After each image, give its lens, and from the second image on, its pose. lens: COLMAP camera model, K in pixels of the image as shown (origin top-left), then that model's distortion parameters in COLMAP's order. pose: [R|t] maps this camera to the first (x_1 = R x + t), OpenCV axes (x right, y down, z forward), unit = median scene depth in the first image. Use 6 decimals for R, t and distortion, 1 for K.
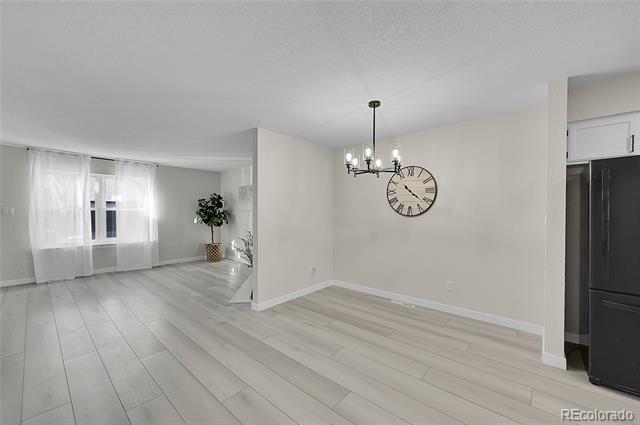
lens RADIAL K [[256.1, 0, 320.2], [0, 256.1, 216.4], [0, 0, 1]] dist [-0.002215, 0.000835]
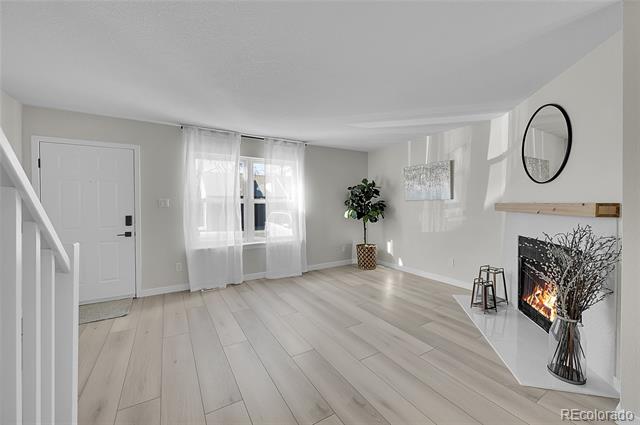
lens RADIAL K [[256.1, 0, 325.8], [0, 256.1, 210.2], [0, 0, 1]] dist [-0.002215, 0.000835]
pose [[0.958568, -0.001503, -0.284860, -0.451212], [0.003362, 0.999976, 0.006037, -0.001917], [0.284844, -0.006744, 0.958550, 0.332993]]
